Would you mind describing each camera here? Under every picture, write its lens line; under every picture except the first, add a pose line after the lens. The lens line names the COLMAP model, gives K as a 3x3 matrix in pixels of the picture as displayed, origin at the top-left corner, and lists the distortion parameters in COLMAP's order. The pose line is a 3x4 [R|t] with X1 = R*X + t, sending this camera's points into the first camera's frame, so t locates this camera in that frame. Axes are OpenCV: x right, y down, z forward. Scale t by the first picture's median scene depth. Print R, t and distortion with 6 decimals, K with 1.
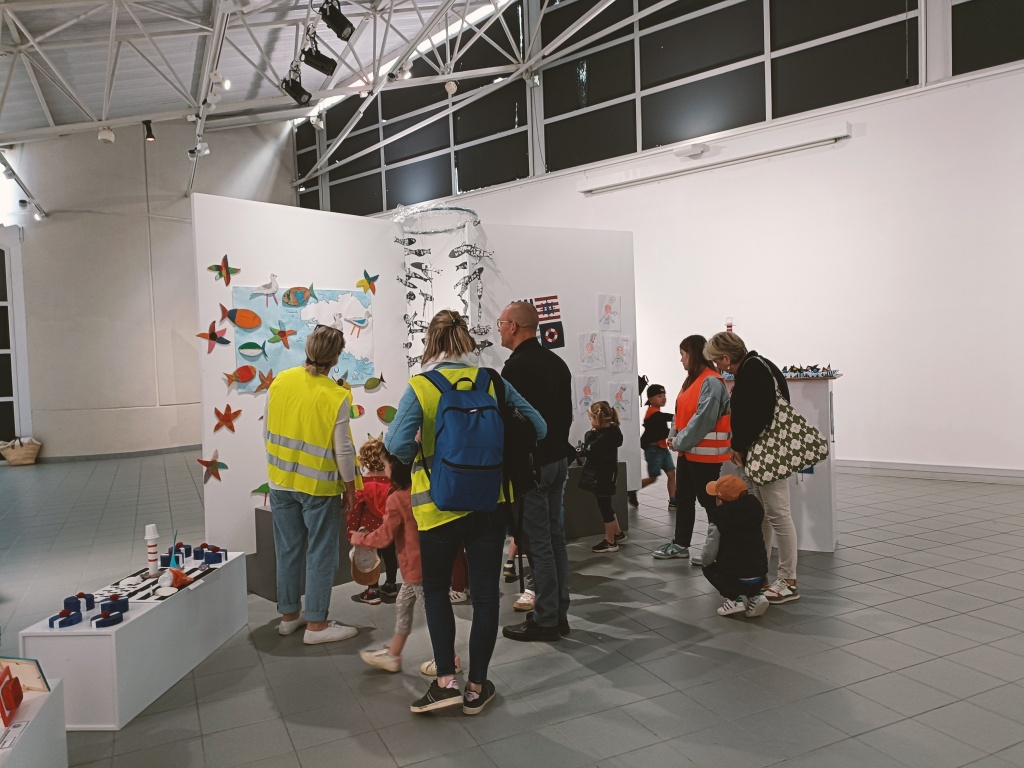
lens RADIAL K [[745.5, 0, 511.7], [0, 745.5, 383.9], [0, 0, 1]] dist [0.008313, -0.002637]
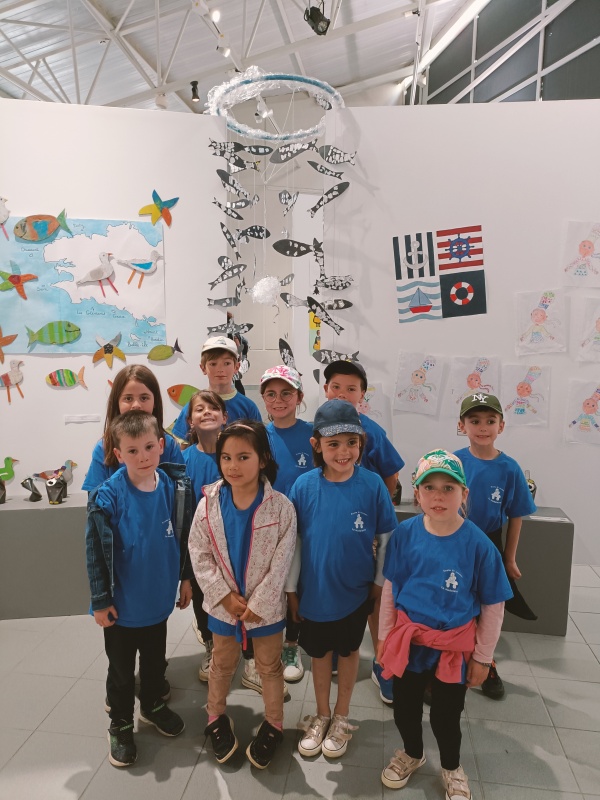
lens RADIAL K [[582.4, 0, 300.0], [0, 582.4, 401.5], [0, 0, 1]] dist [0.008313, -0.002637]
pose [[0.828523, 0.126067, -0.545579, 0.215112], [-0.063417, 0.989184, 0.132265, -0.033381], [0.556352, -0.074985, 0.827556, 0.538105]]
